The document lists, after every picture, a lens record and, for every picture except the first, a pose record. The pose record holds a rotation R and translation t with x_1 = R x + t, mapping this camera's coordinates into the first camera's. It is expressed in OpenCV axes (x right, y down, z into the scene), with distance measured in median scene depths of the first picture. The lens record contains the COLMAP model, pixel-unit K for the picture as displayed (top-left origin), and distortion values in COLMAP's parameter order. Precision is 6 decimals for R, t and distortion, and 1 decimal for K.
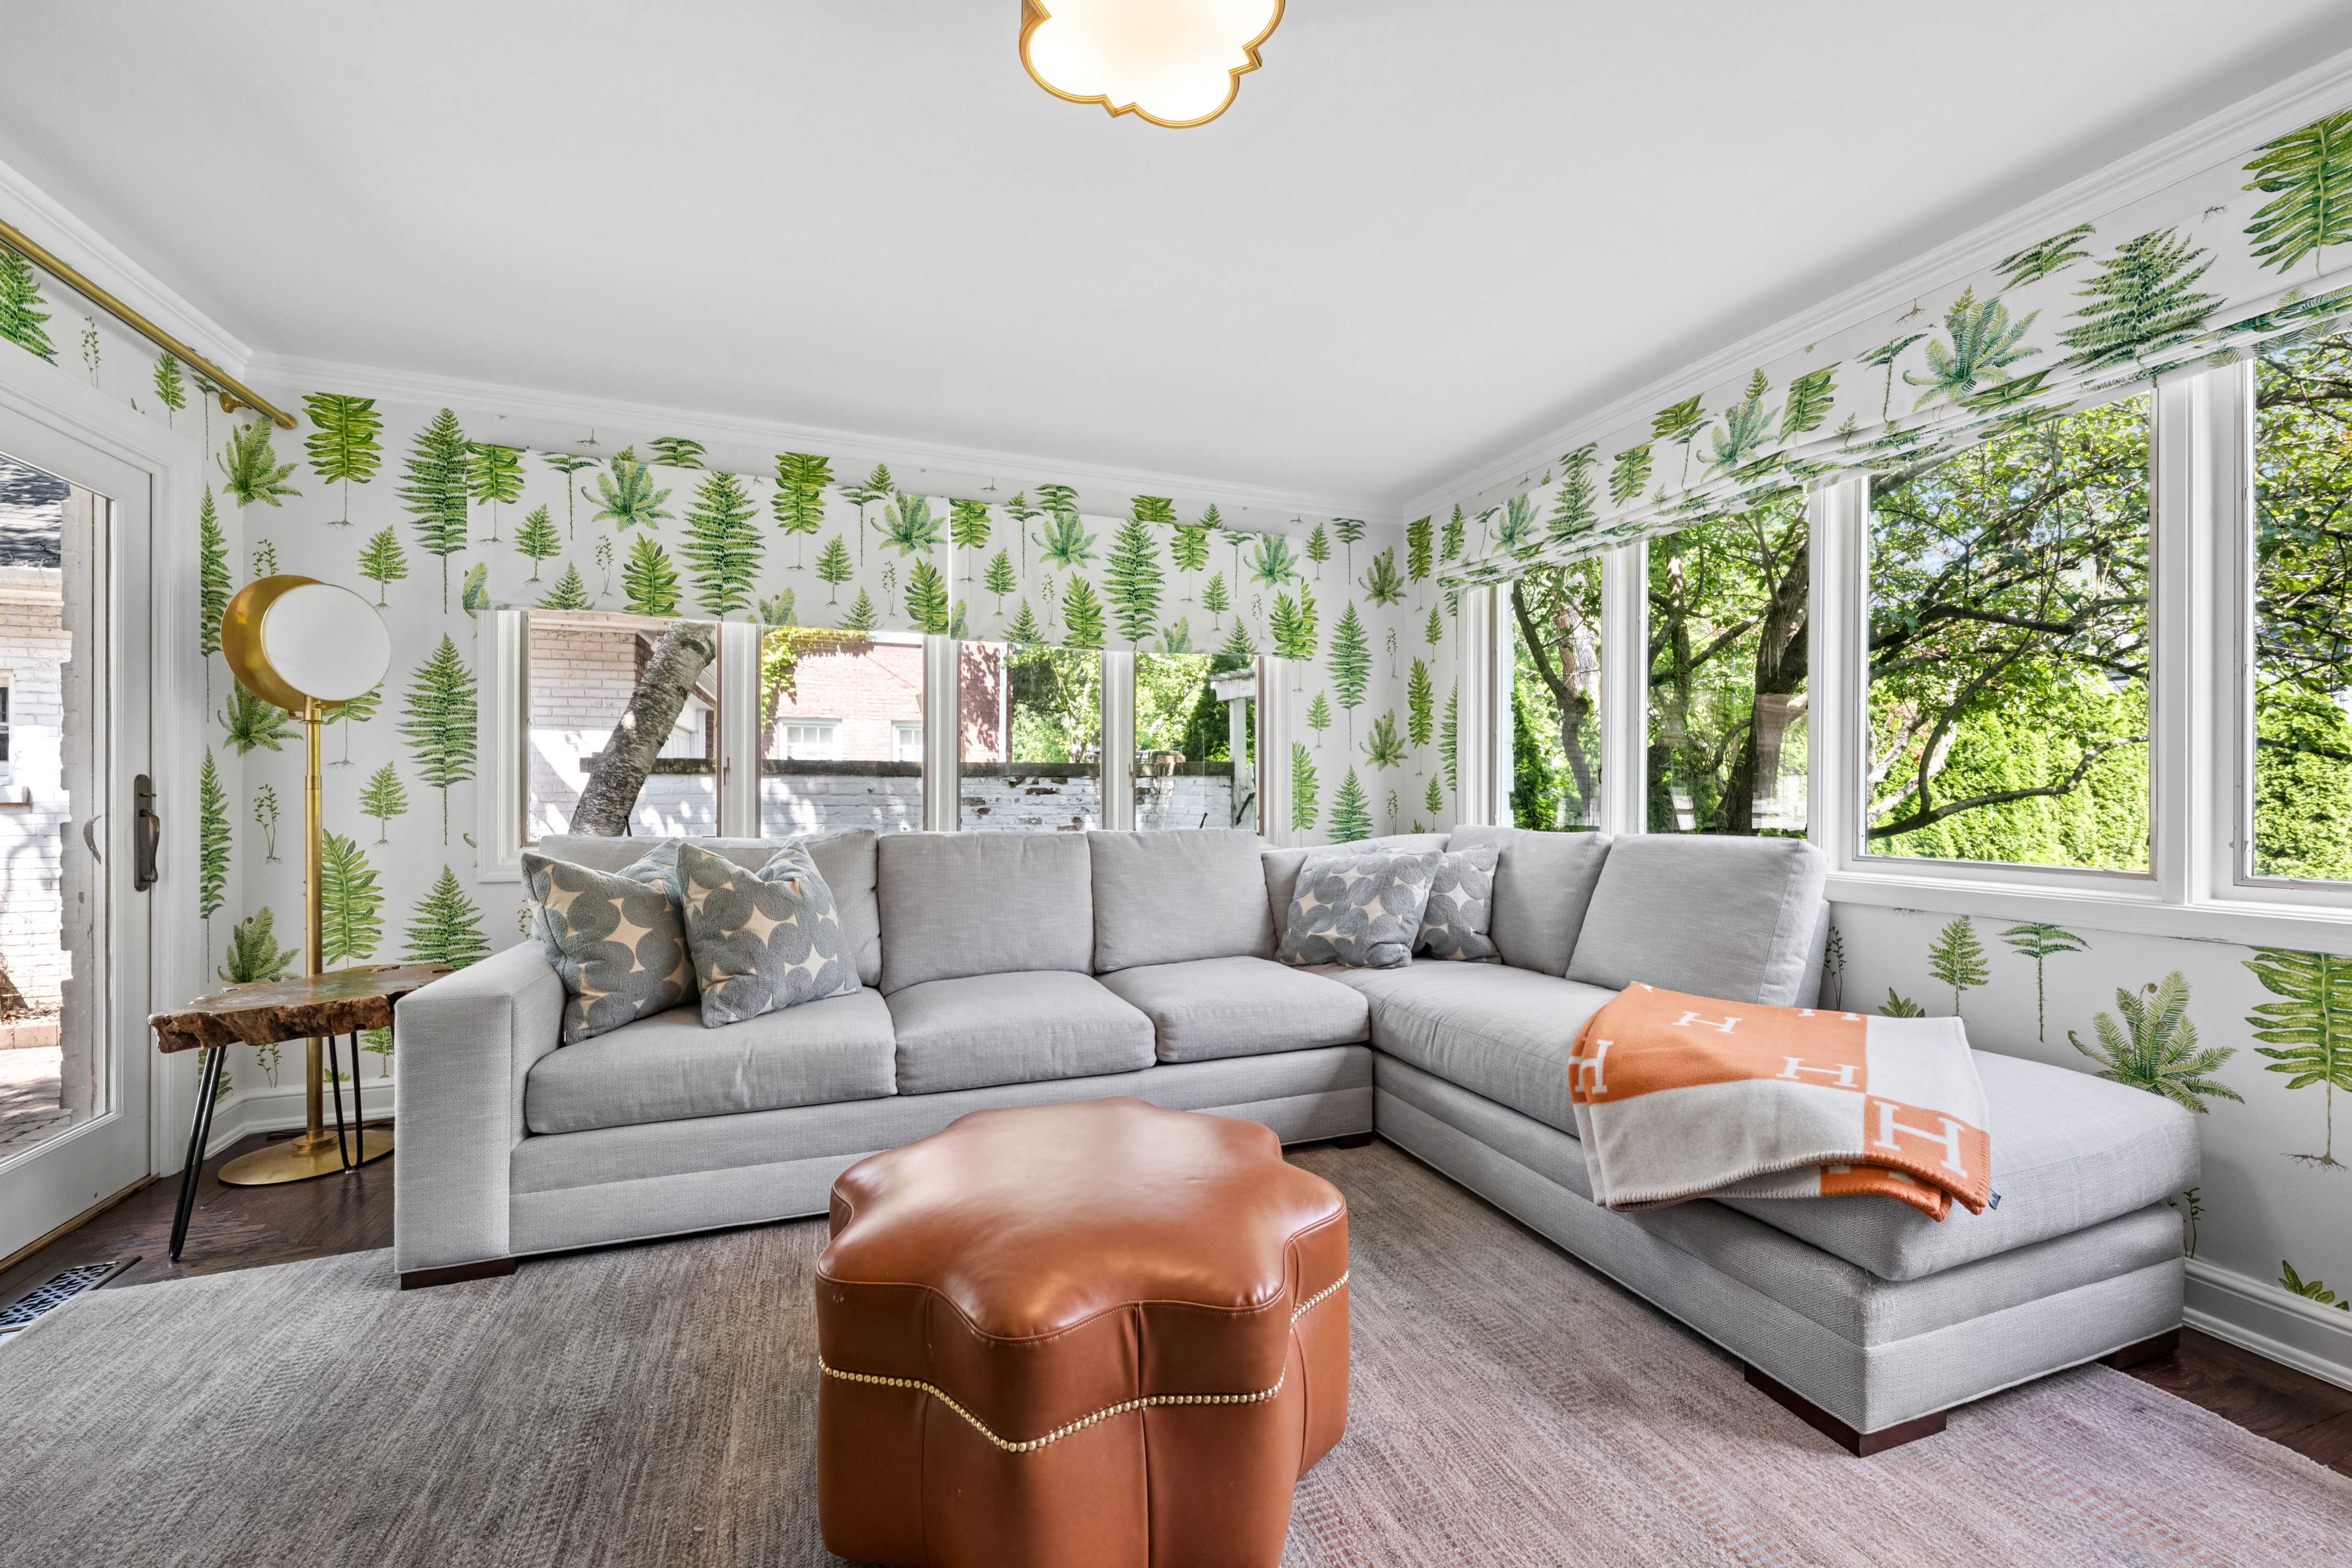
lens RADIAL K [[922.0, 0, 1178.3], [0, 922.0, 784.5], [0, 0, 1]] dist [0.000021, -0.000104]
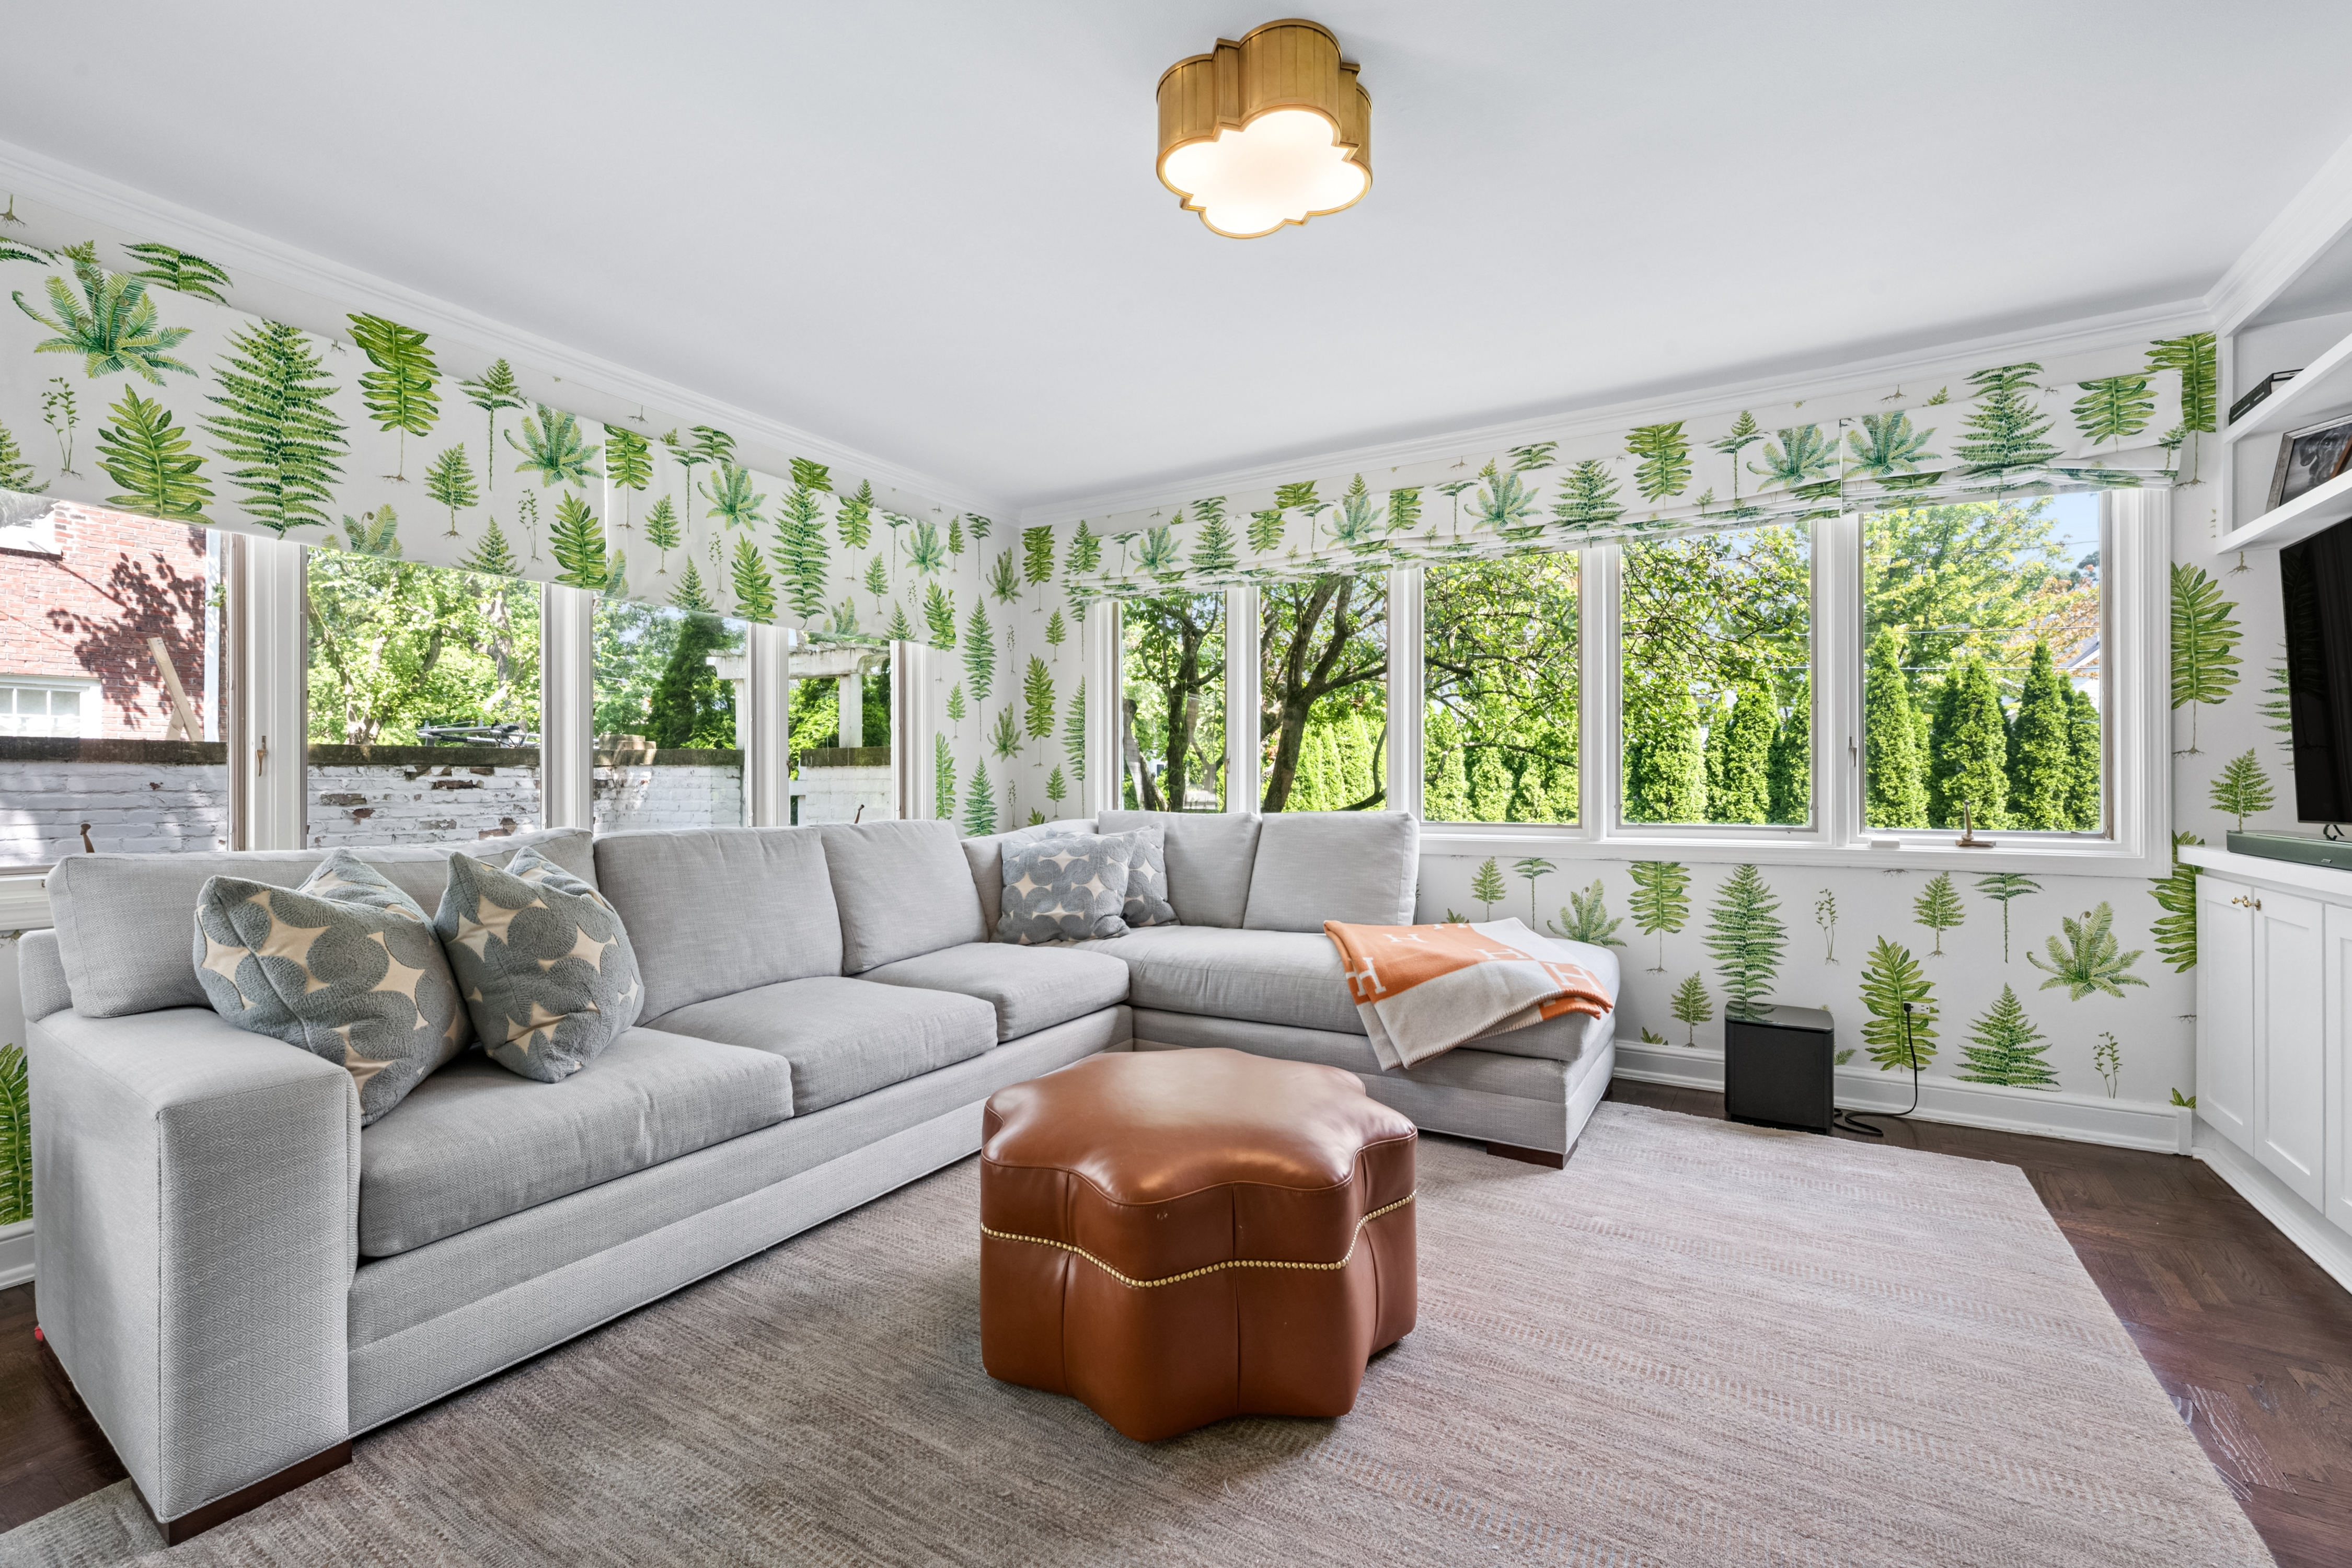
lens RADIAL K [[990.3, 0, 1167.7], [0, 990.3, 776.2], [0, 0, 1]] dist [-0.000902, -0.000033]
pose [[0.786537, -0.001924, 0.617540, -0.448750], [0.001805, 0.999998, 0.000817, 0.001542], [-0.617541, 0.000473, 0.786539, 0.006684]]
